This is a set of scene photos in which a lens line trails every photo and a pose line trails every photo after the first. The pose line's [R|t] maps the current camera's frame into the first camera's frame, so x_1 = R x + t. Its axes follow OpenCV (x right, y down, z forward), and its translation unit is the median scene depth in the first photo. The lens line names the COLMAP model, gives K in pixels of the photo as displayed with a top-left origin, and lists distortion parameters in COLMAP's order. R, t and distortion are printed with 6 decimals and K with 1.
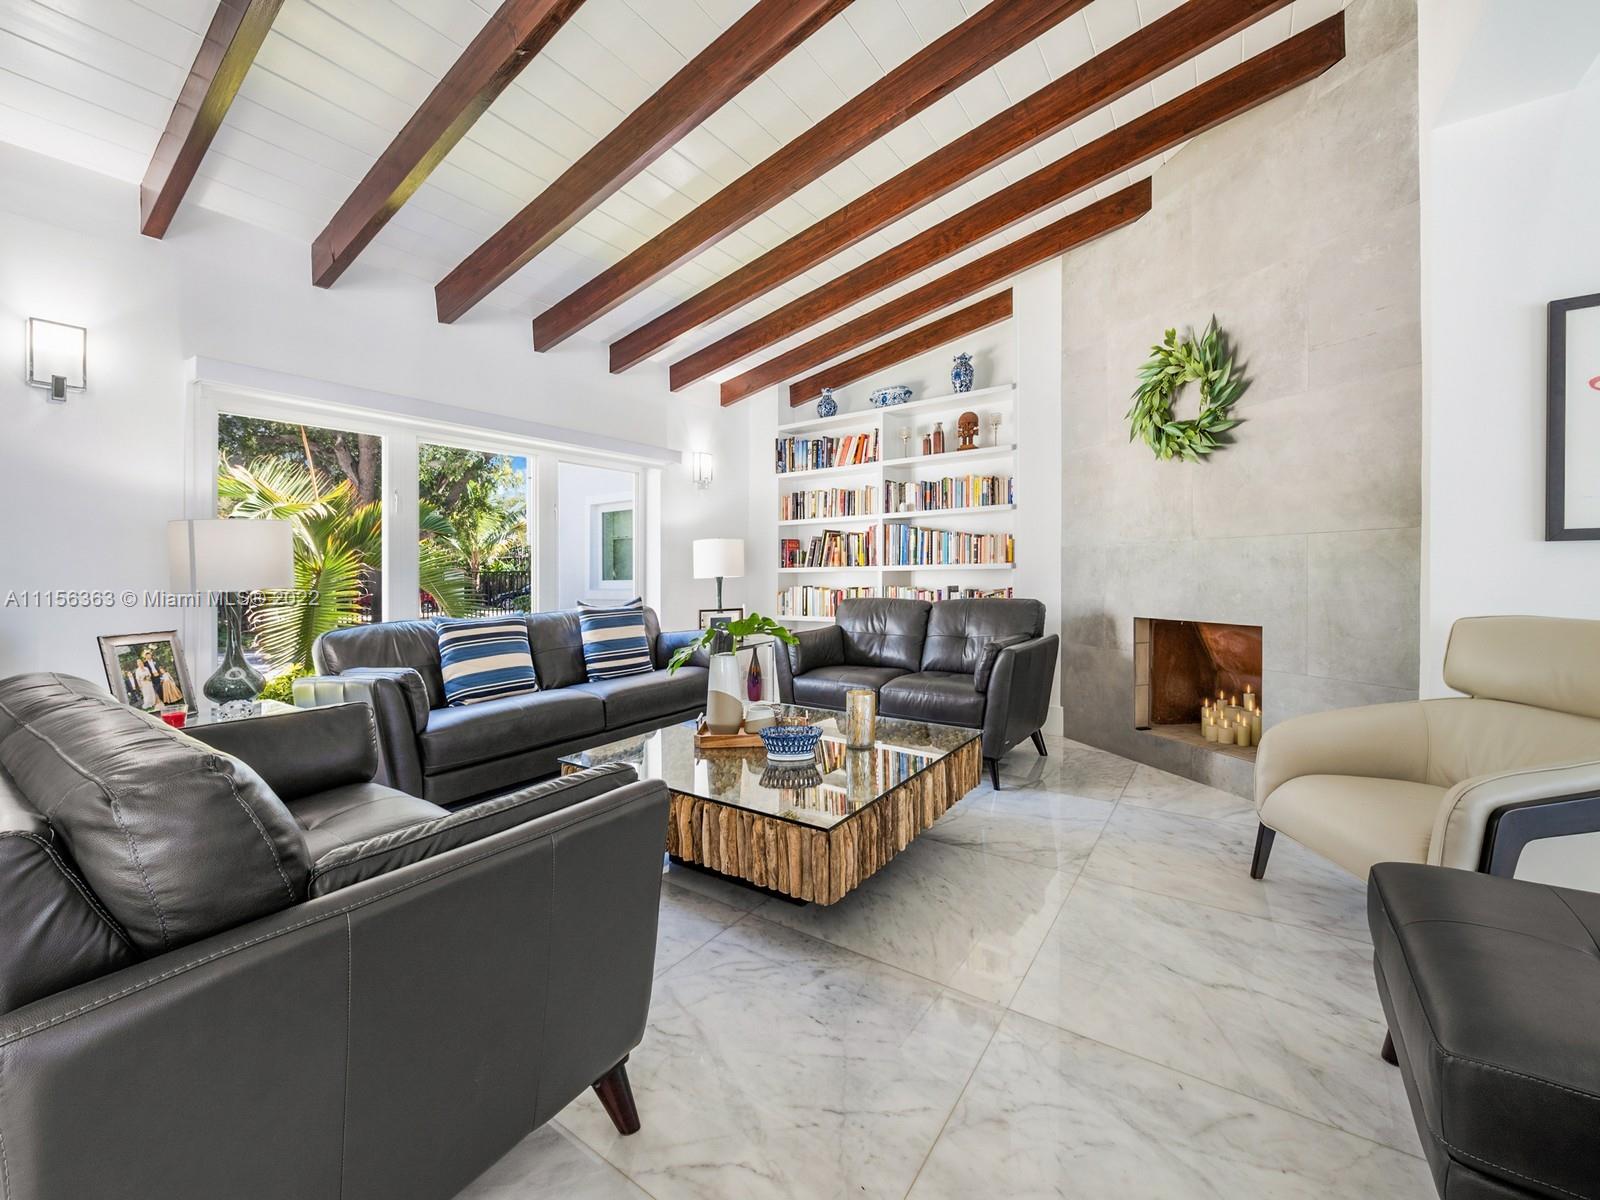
lens RADIAL K [[645.6, 0, 803.3], [0, 645.6, 587.2], [0, 0, 1]] dist [-0.025089, -0.000210]
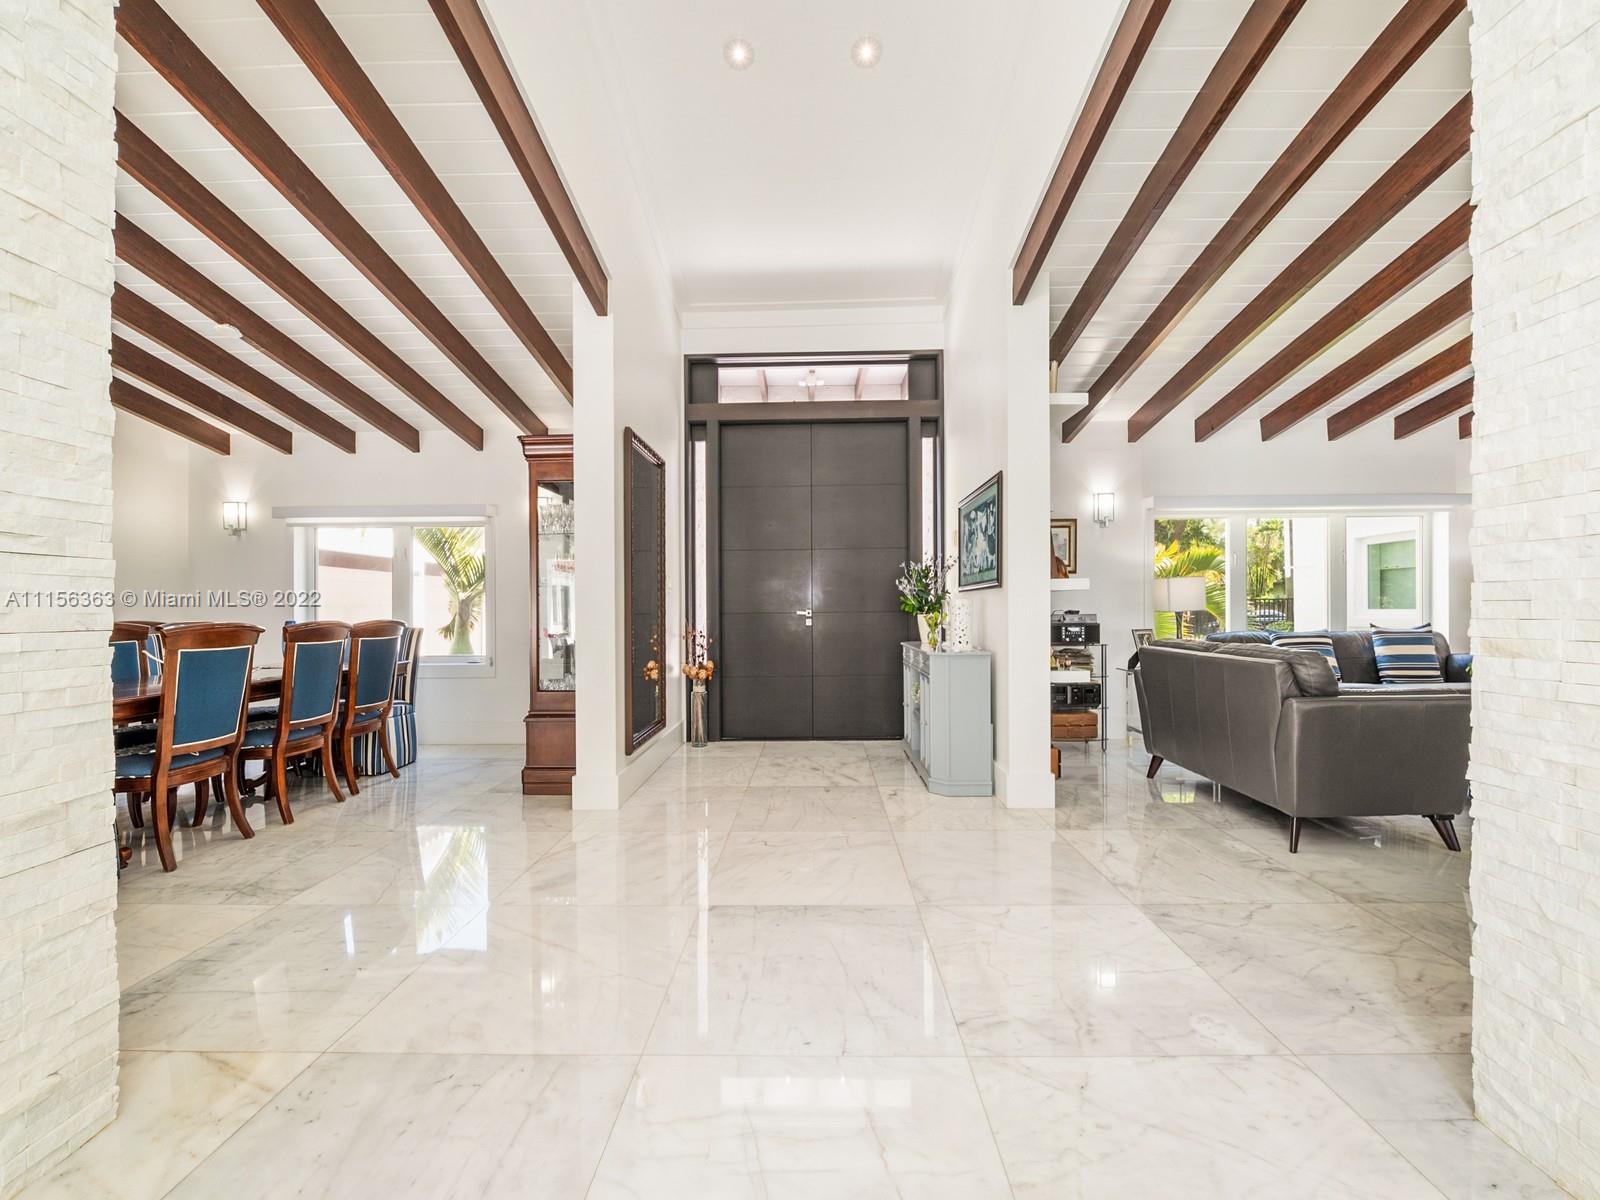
lens RADIAL K [[645.6, 0, 811.5], [0, 645.6, 596.3], [0, 0, 1]] dist [-0.025089, -0.000210]
pose [[0.550508, -0.003295, -0.834824, 0.104650], [-0.021156, 0.999616, -0.017896, 0.013271], [0.834562, 0.027514, 0.550227, -0.680719]]
